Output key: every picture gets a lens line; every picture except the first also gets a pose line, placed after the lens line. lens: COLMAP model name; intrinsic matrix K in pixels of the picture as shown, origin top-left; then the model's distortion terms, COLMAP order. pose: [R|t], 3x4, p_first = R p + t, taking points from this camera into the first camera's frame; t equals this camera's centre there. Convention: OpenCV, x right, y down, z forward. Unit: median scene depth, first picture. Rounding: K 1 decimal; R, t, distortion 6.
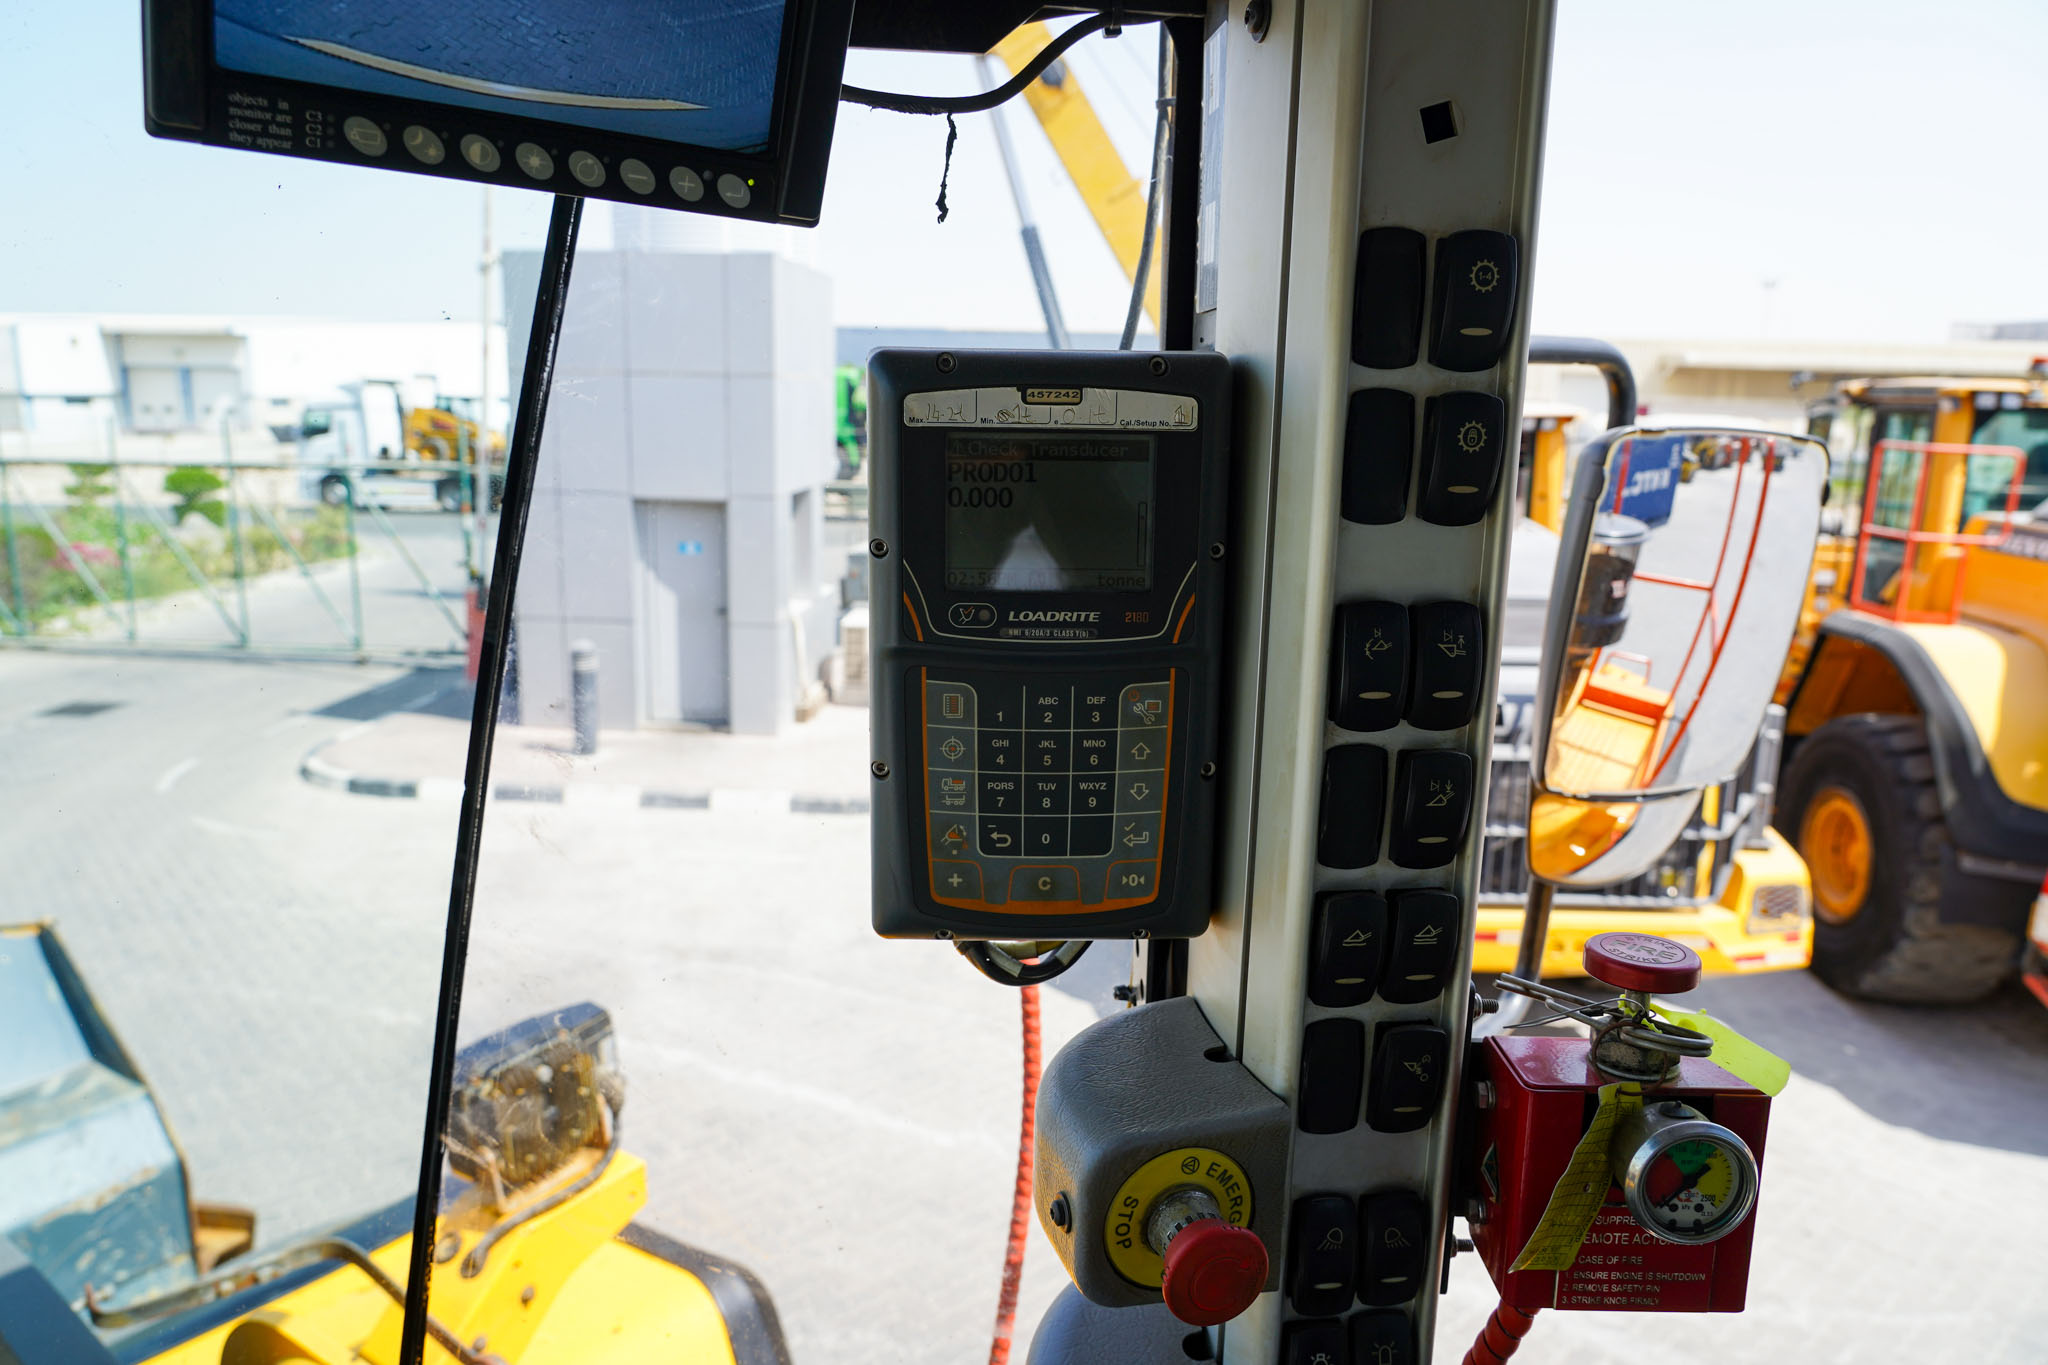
lens RADIAL K [[1438.1, 0, 1024.0], [0, 1438.1, 682.5], [0, 0, 1]] dist [-0.028891, 0.001392]
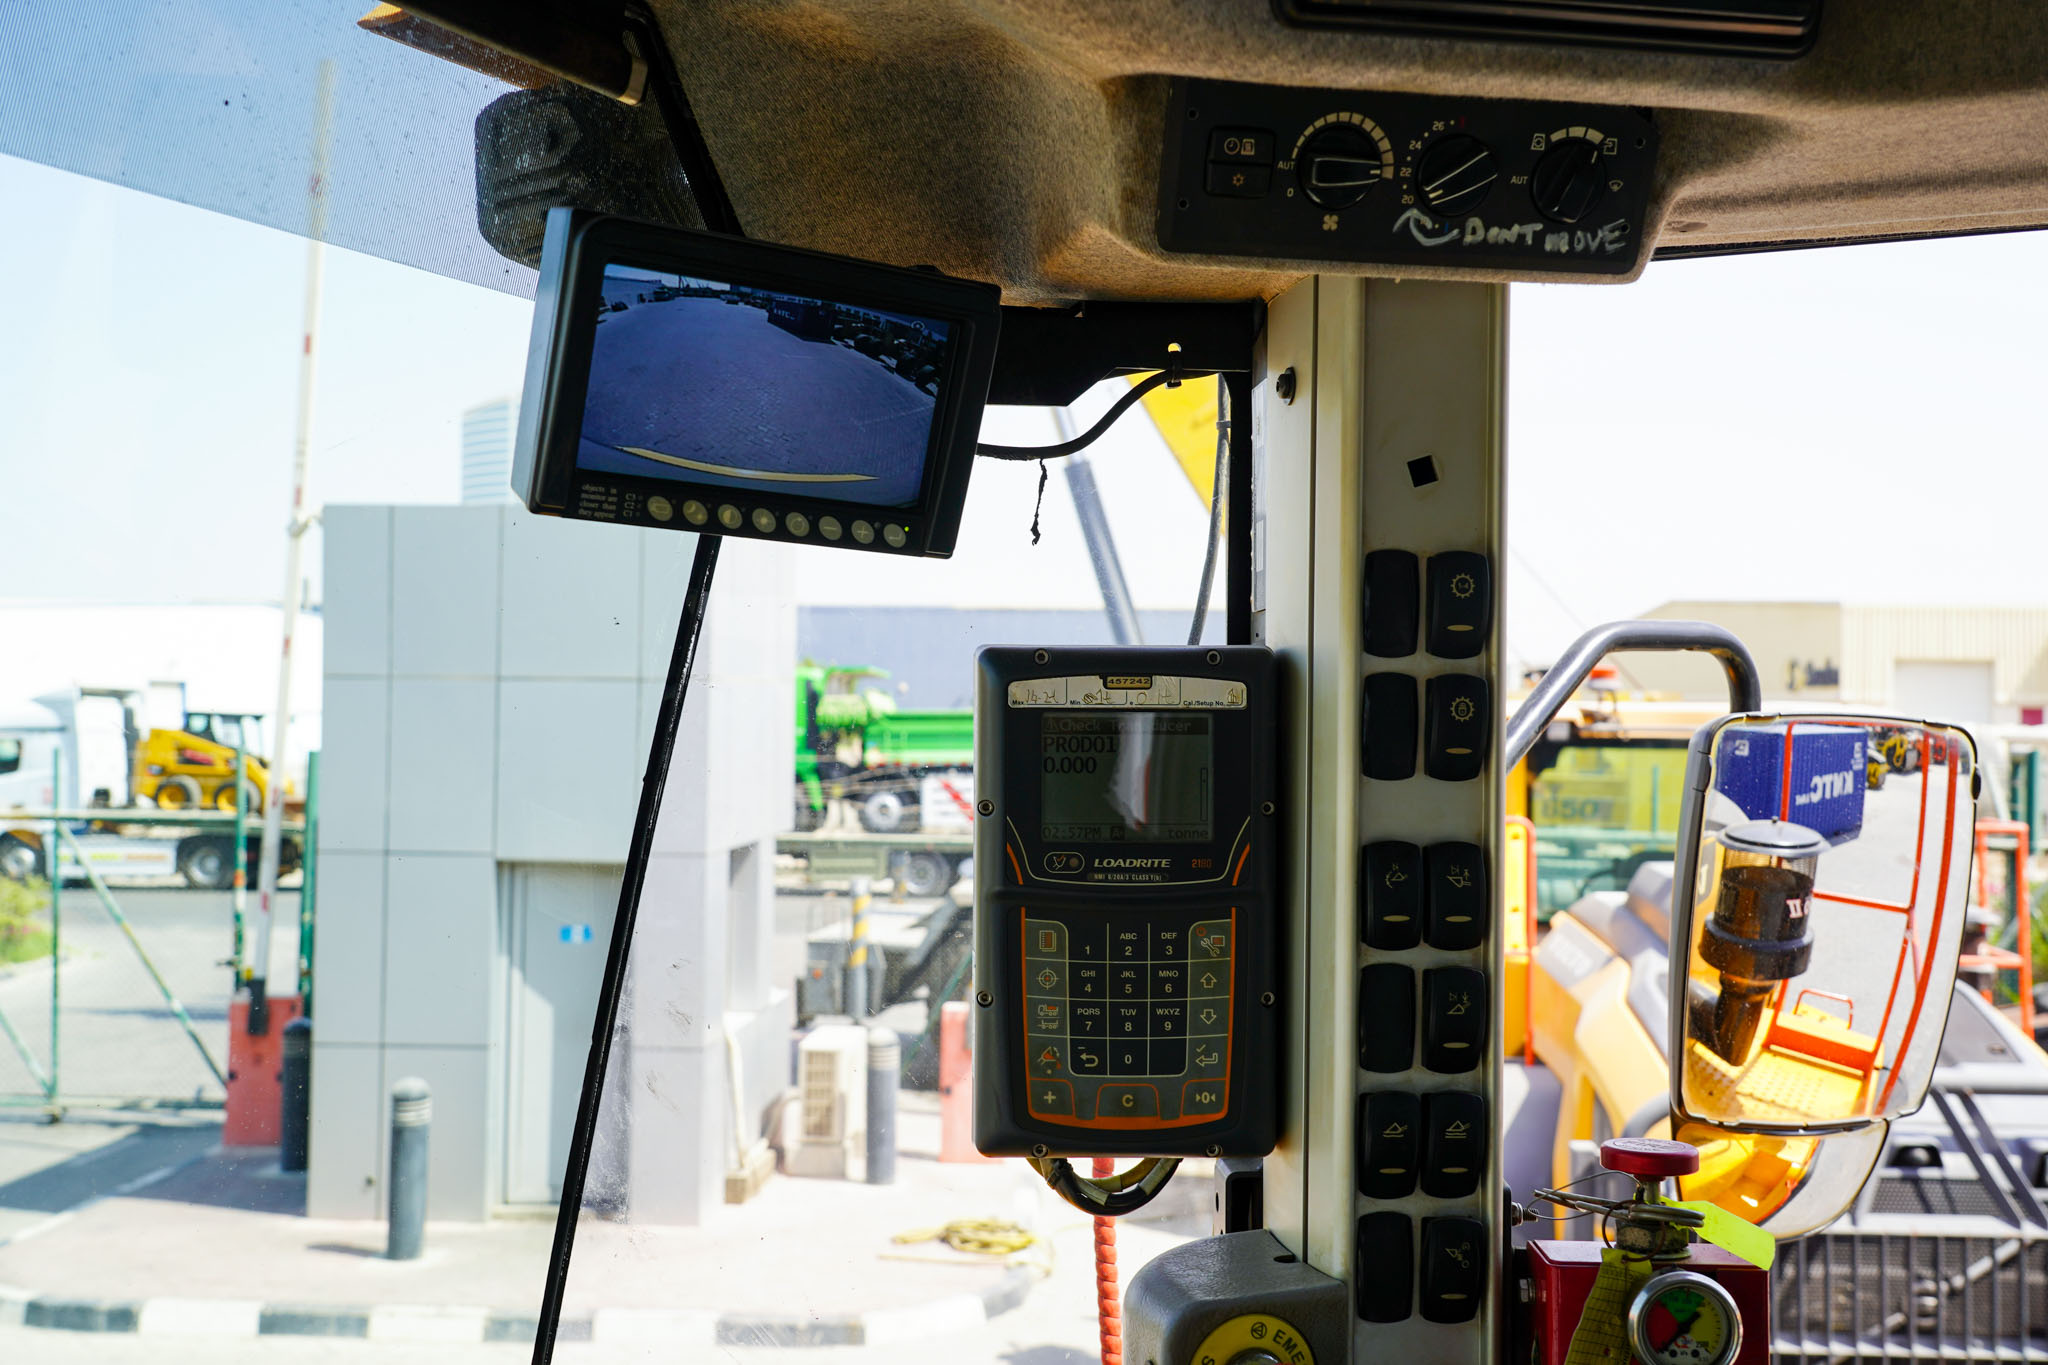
lens RADIAL K [[2318.5, 0, 1027.7], [0, 2318.5, 689.4], [0, 0, 1]] dist [0.161989, -0.205874]
pose [[0.999766, -0.010356, -0.018990, -0.027280], [0.006260, 0.978894, -0.204271, 0.202080], [0.020704, 0.204104, 0.978730, -0.903004]]
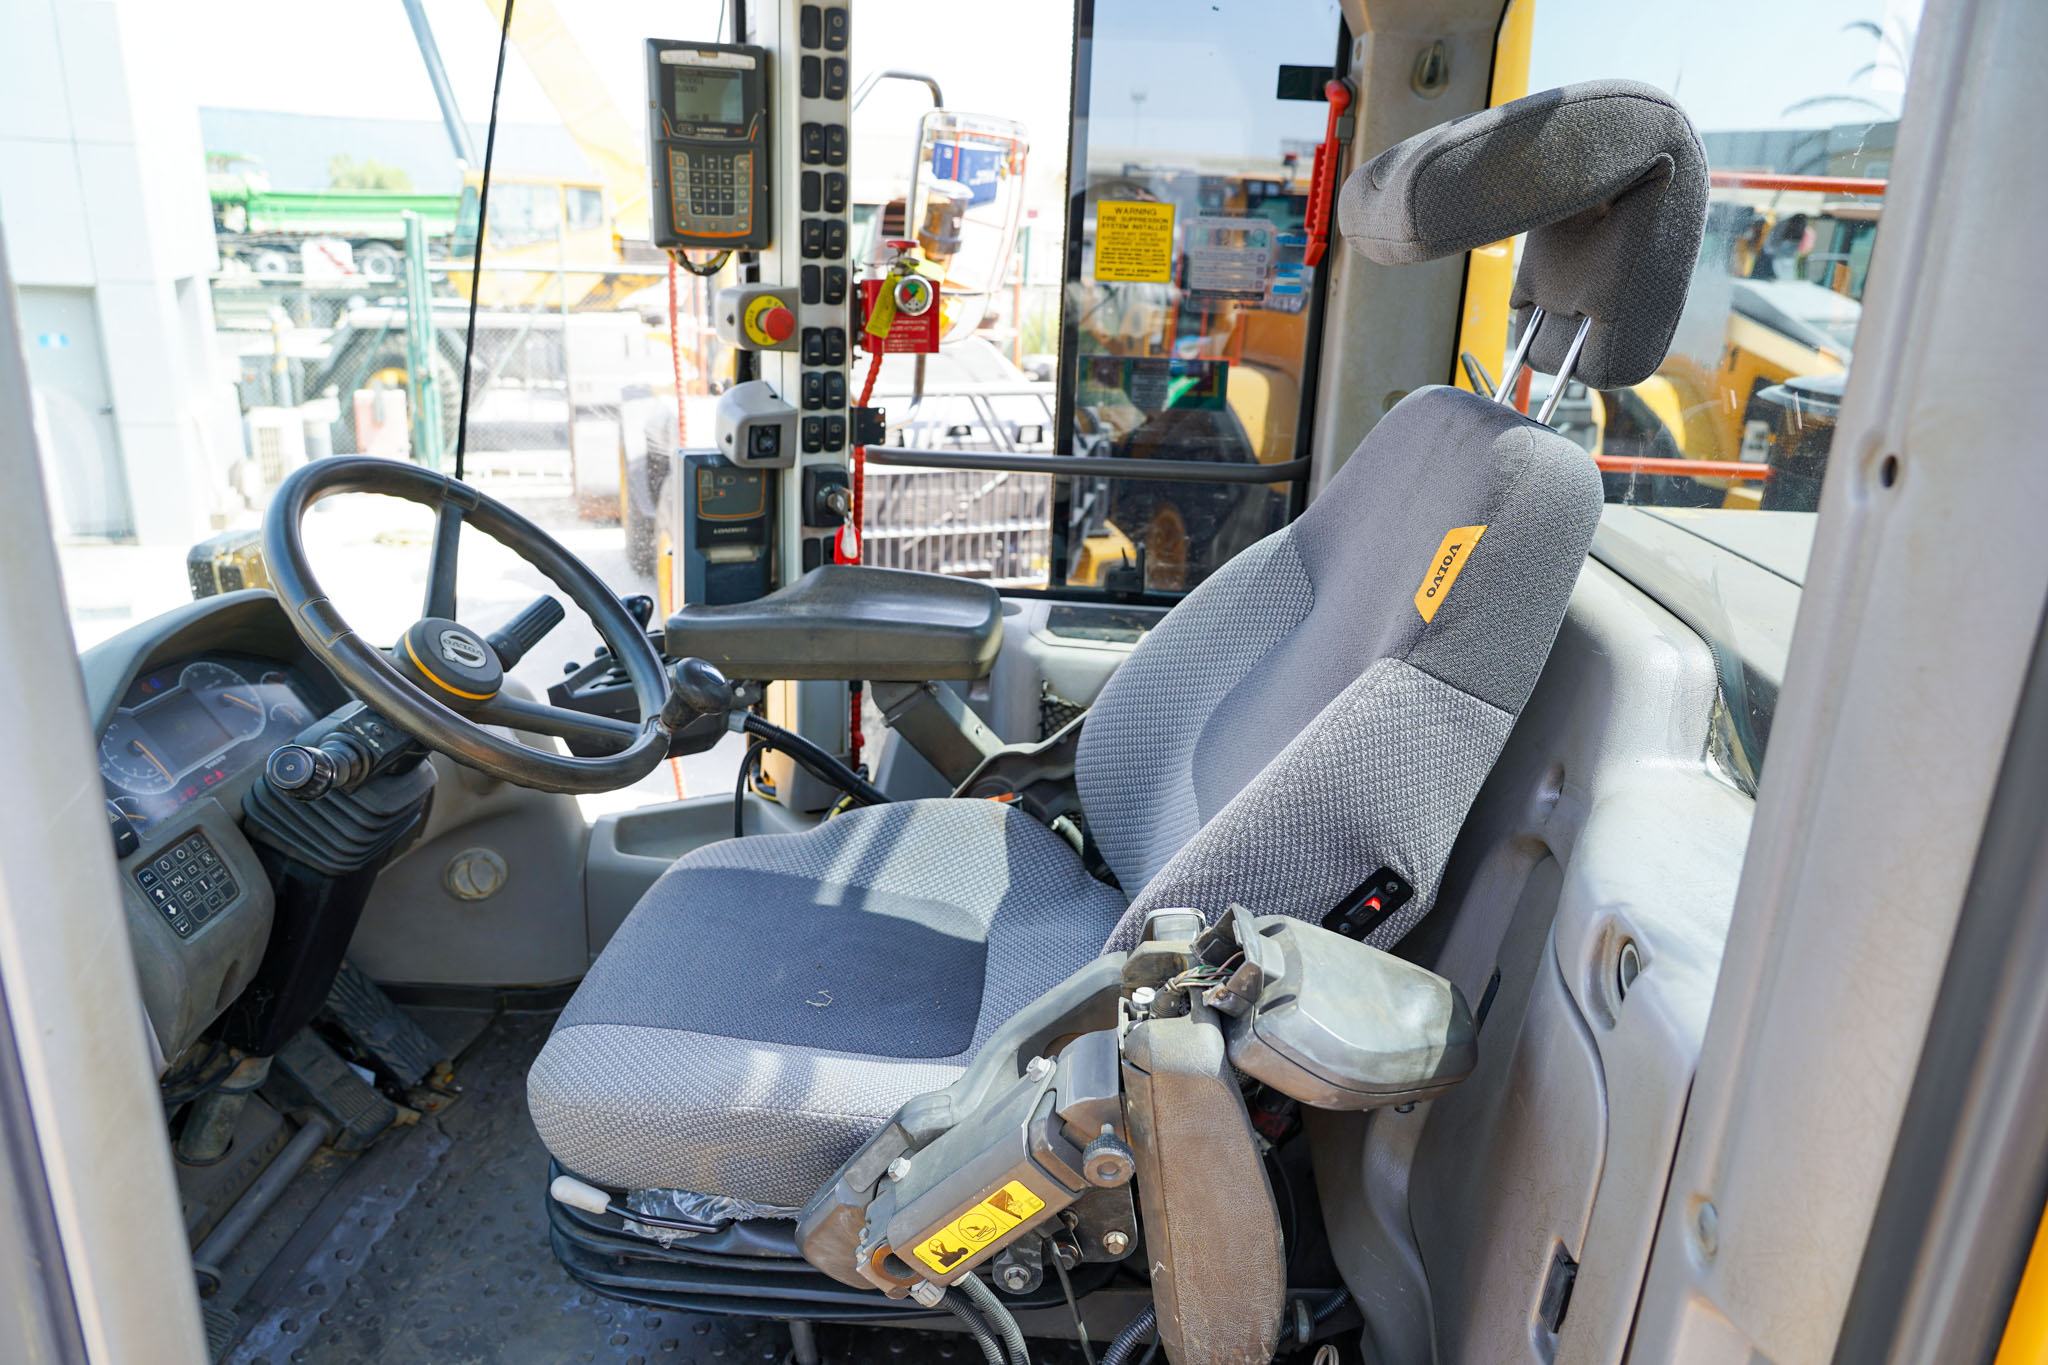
lens RADIAL K [[1395.9, 0, 1027.8], [0, 1395.9, 668.7], [0, 0, 1]] dist [-0.024938, 0.008002]
pose [[0.927163, -0.101953, 0.360521, -0.534192], [0.049781, 0.987254, 0.151165, 0.665842], [-0.371337, -0.122208, 0.920421, -2.103760]]
